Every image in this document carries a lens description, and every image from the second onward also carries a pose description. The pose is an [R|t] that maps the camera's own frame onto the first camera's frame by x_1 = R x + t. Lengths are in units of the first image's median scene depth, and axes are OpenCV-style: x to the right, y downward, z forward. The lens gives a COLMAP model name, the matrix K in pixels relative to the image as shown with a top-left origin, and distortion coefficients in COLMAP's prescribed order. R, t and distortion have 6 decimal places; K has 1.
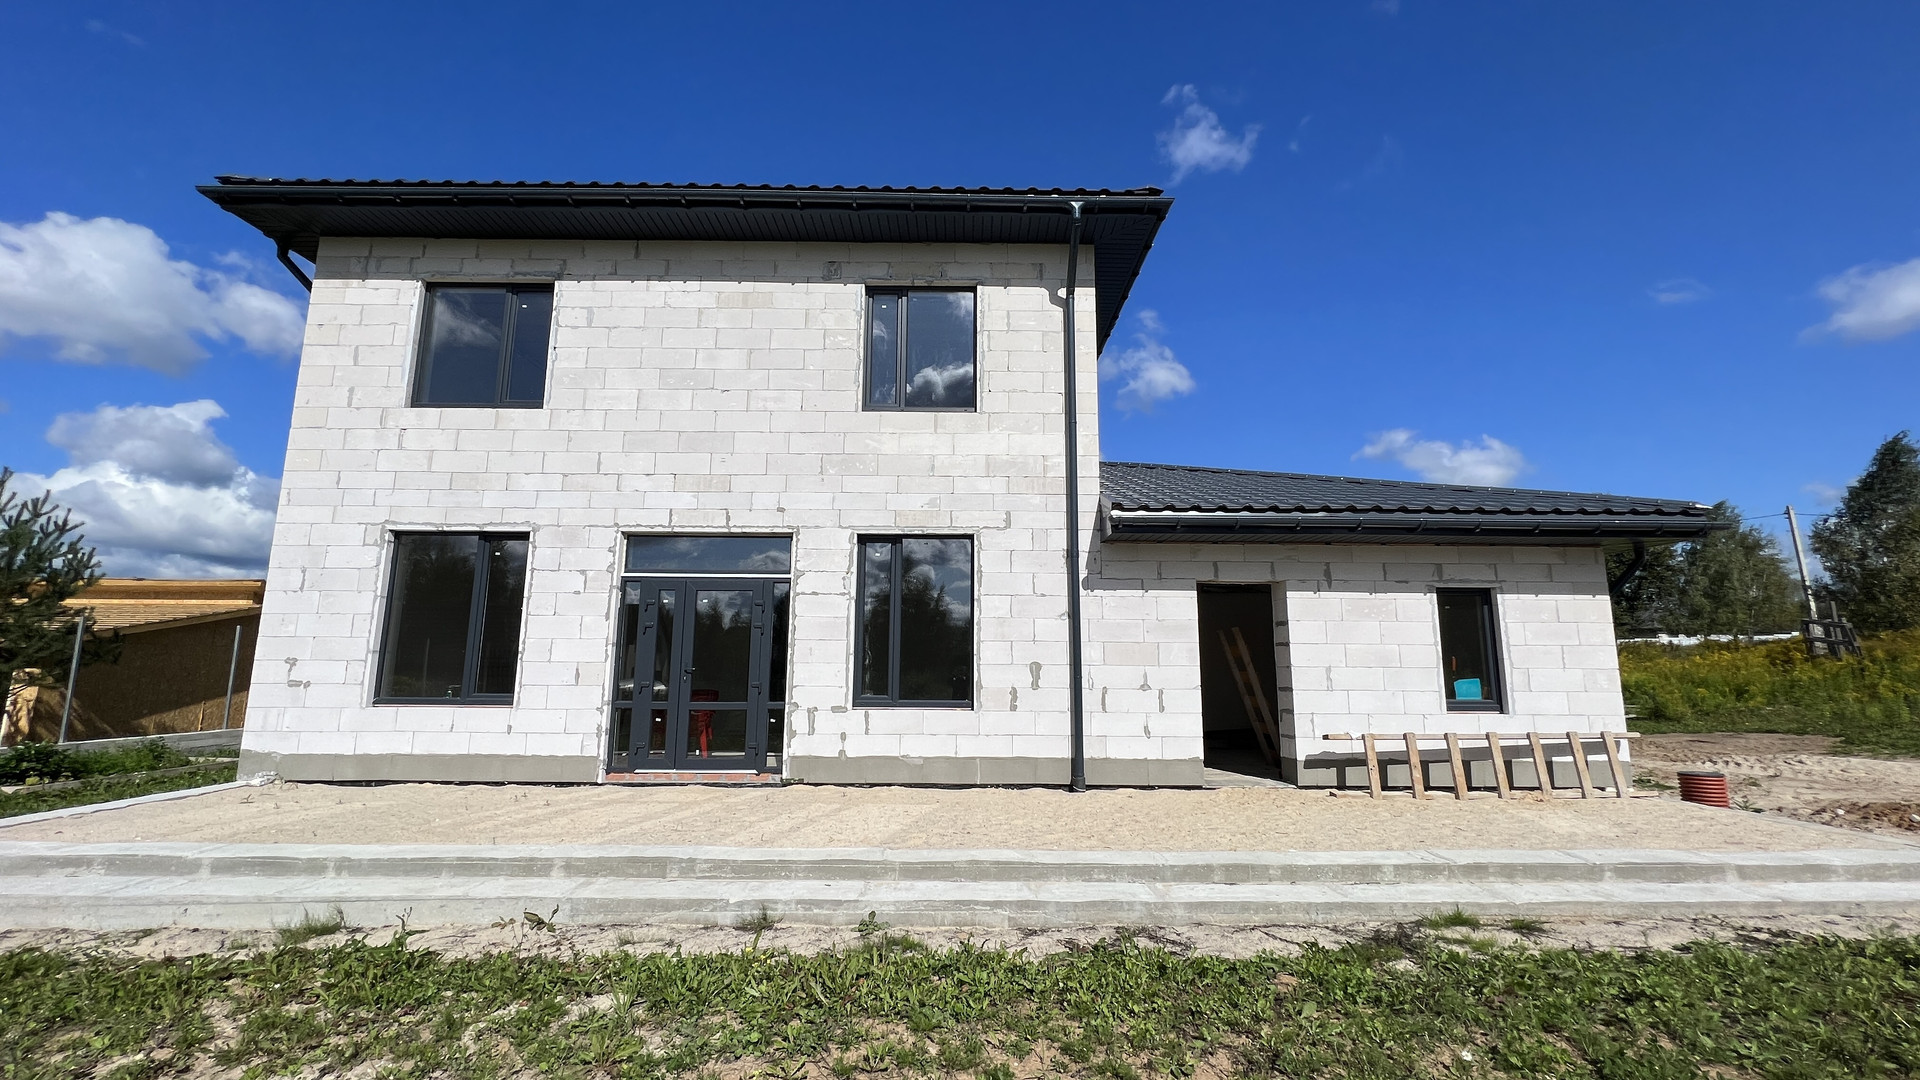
lens RADIAL K [[787.9, 0, 968.5], [0, 787.9, 529.9], [0, 0, 1]] dist [-0.010254, -0.000001]
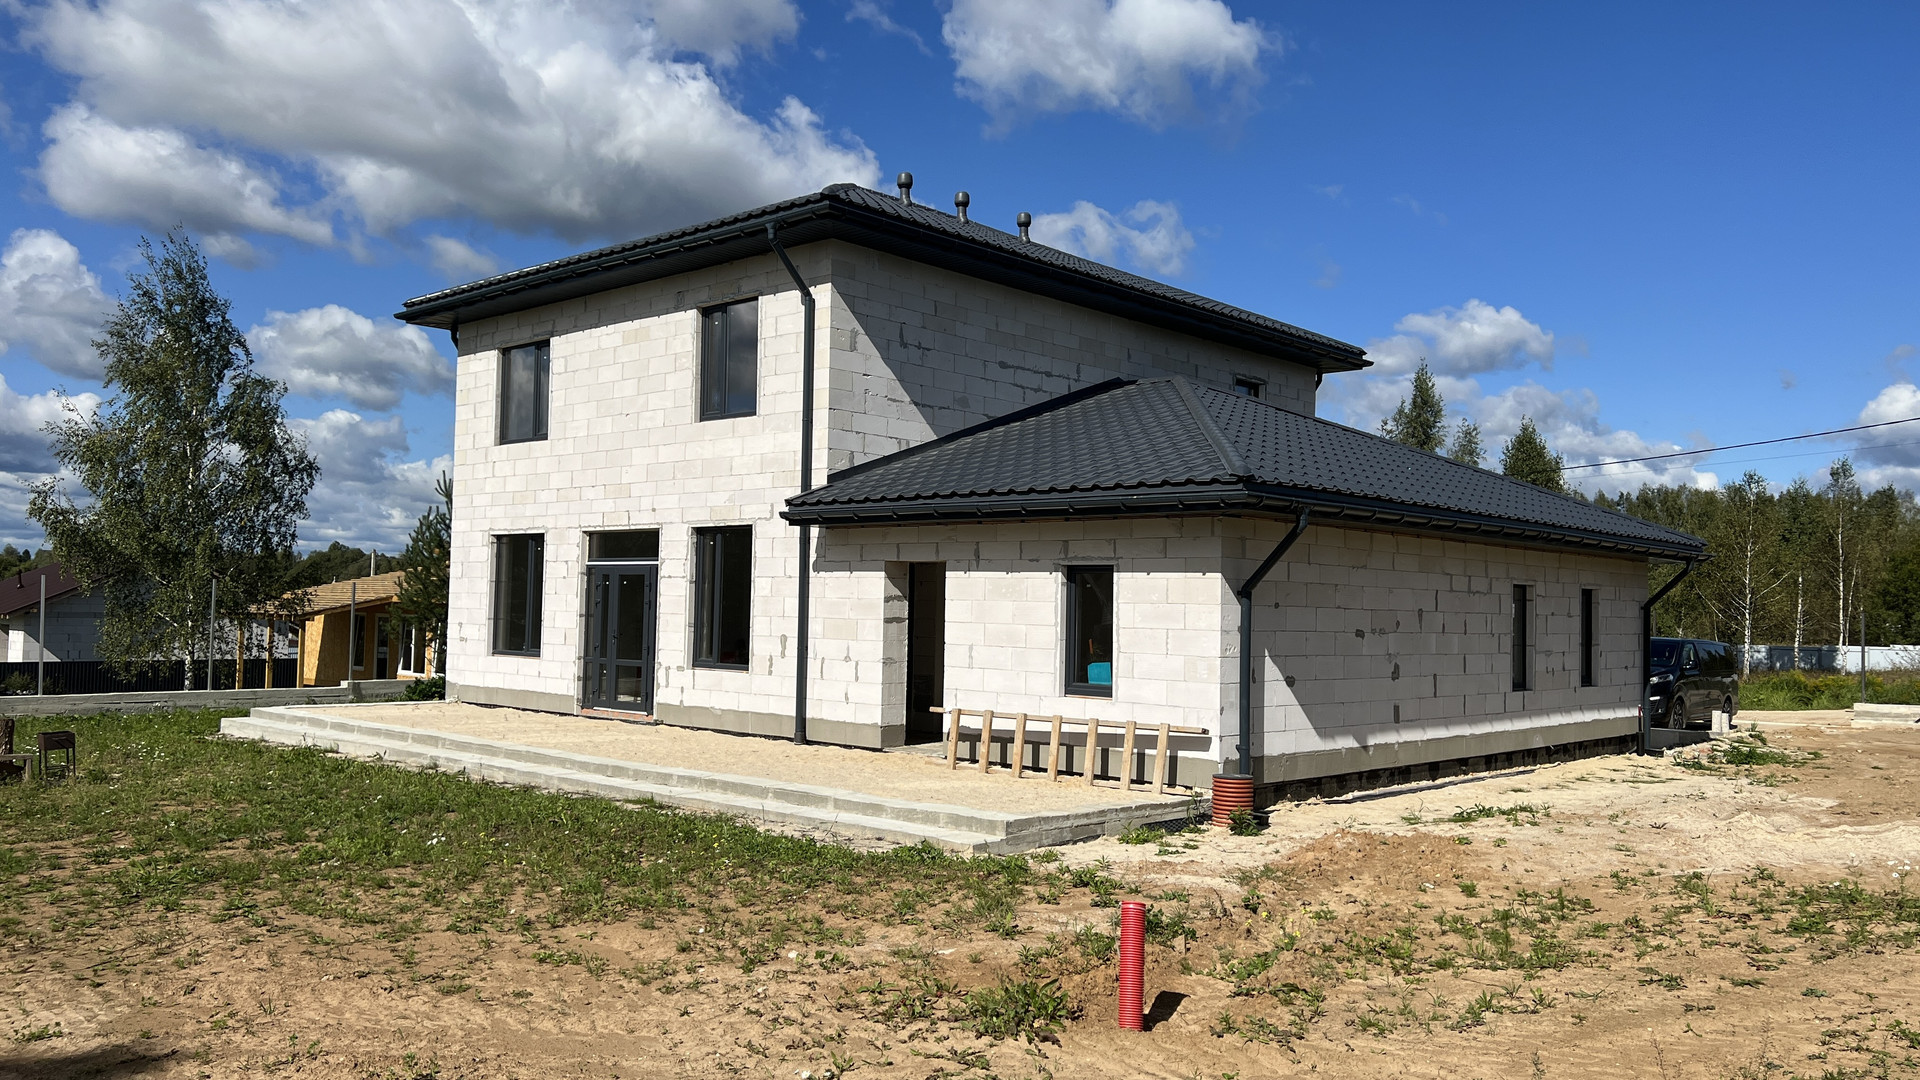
lens RADIAL K [[1468.0, 0, 960.0], [0, 1468.0, 540.0], [0, 0, 1]] dist [0.042959, -0.115743]
pose [[0.725537, -0.023463, -0.687783, 1.740074], [0.102187, 0.992012, 0.073955, -0.102387], [0.680554, -0.123940, 0.722139, -0.363275]]
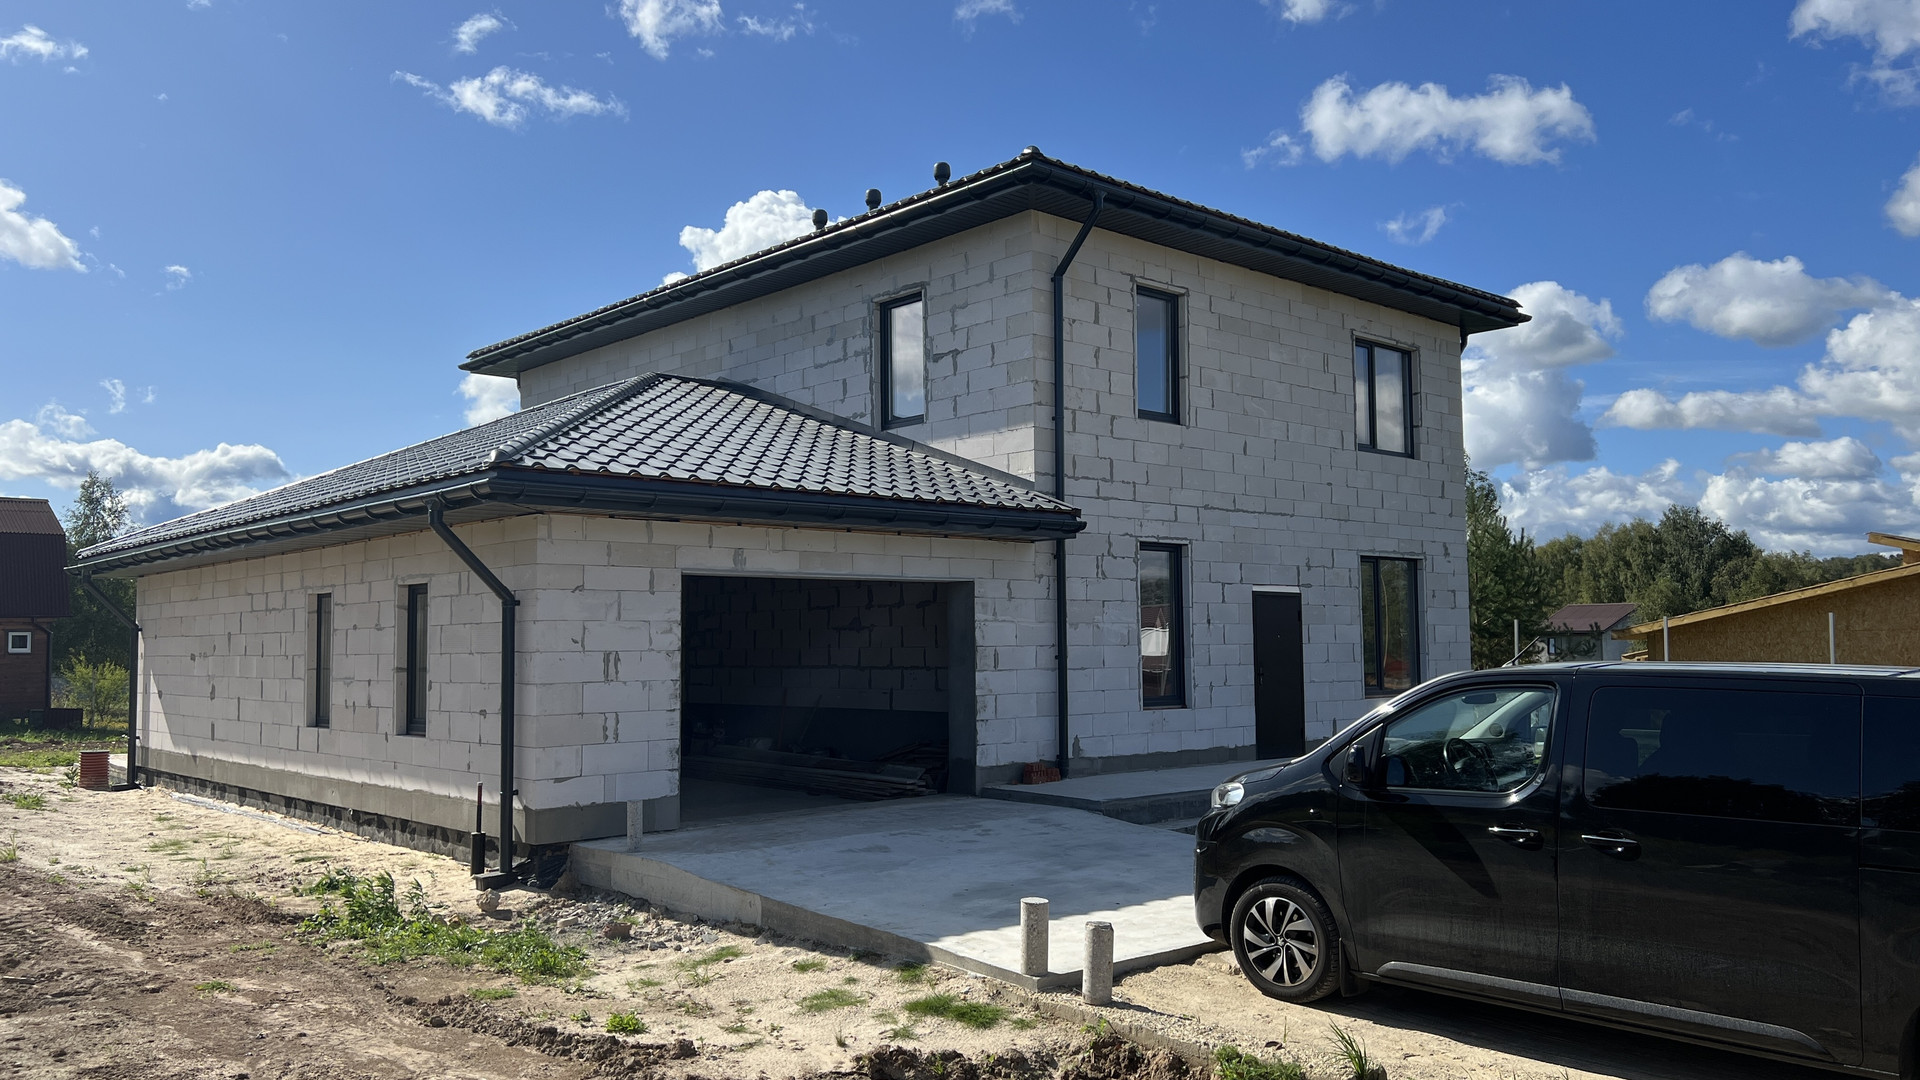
lens RADIAL K [[1468.0, 0, 960.0], [0, 1468.0, 540.0], [0, 0, 1]] dist [0.042959, -0.115743]
pose [[-0.748757, -0.045850, -0.661257, 1.533254], [0.121053, 0.971369, -0.204423, 0.354560], [0.651698, -0.233111, -0.721768, 2.187501]]
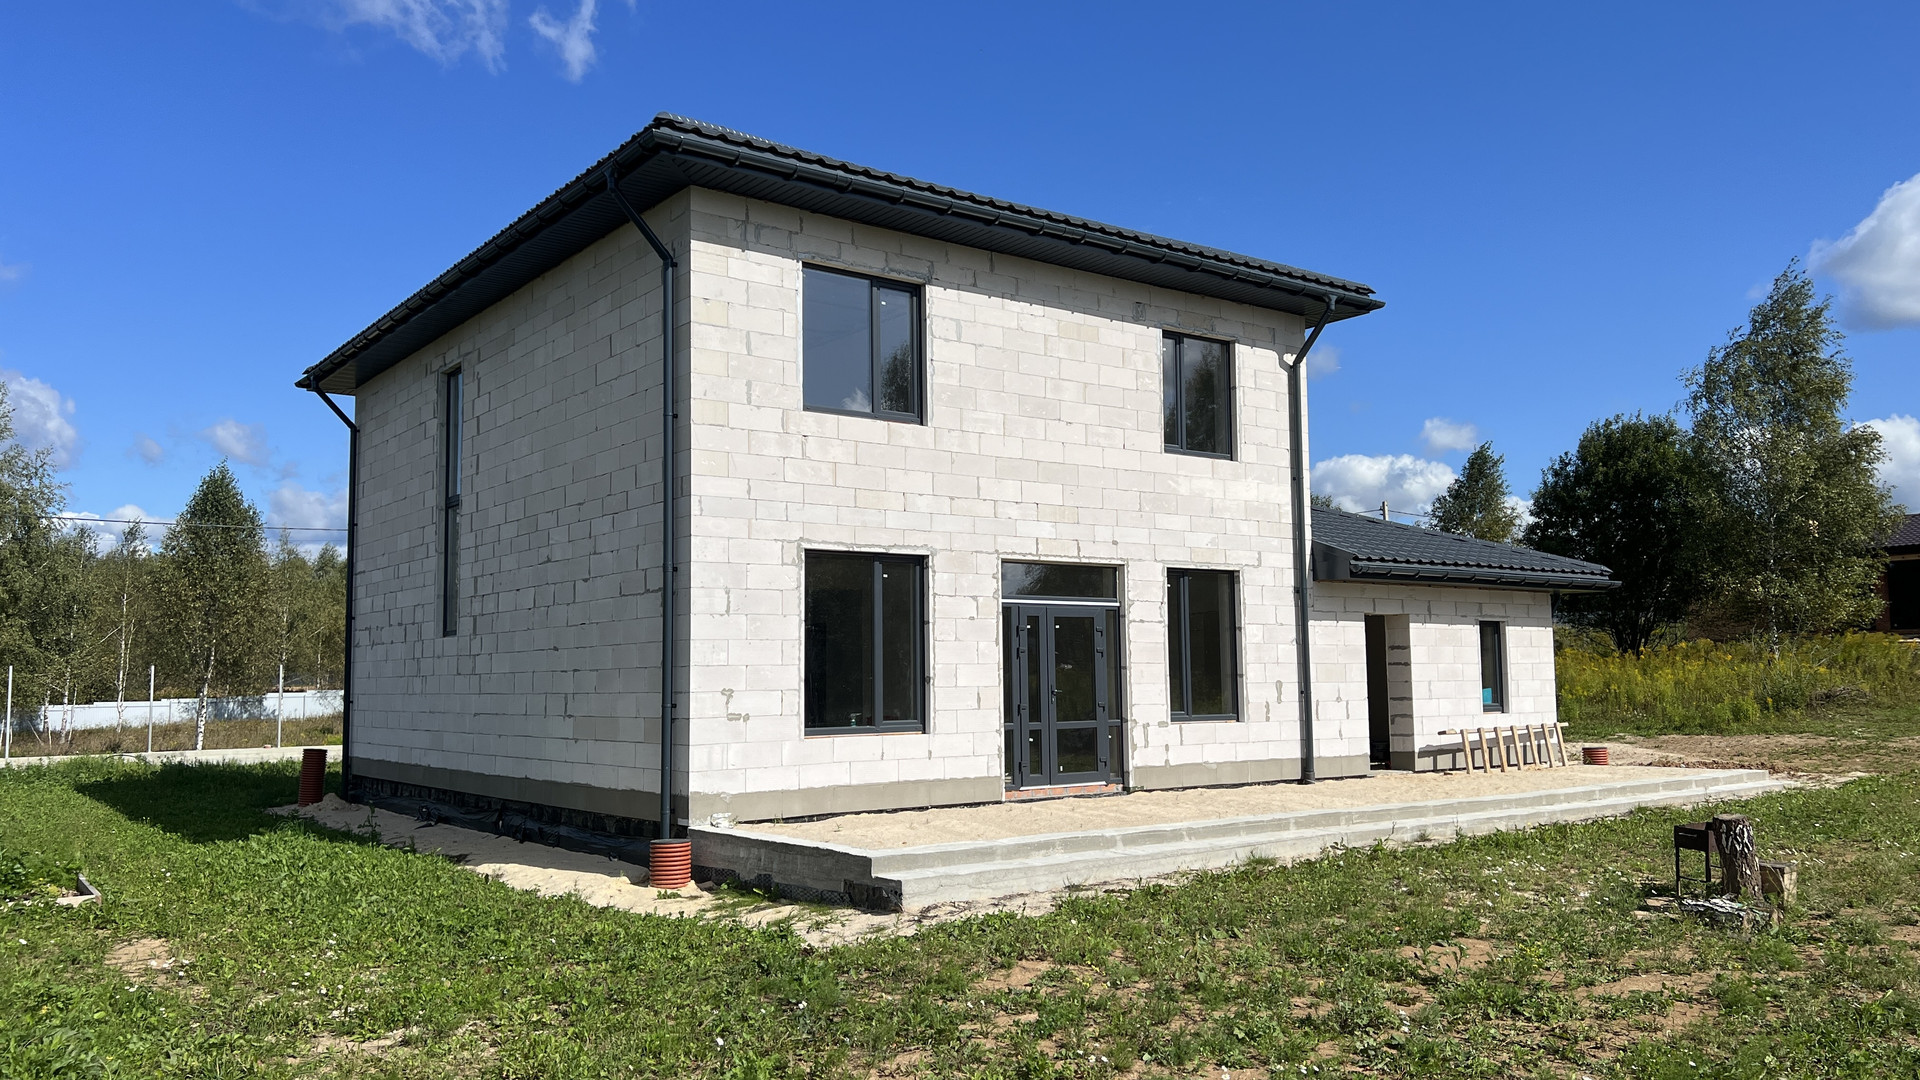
lens RADIAL K [[1468.0, 0, 960.0], [0, 1468.0, 540.0], [0, 0, 1]] dist [0.042959, -0.115743]
pose [[0.805965, 0.041504, 0.590506, -1.611522], [-0.085382, 0.995259, 0.046583, -0.105818], [-0.585773, -0.087963, 0.805687, -0.491963]]
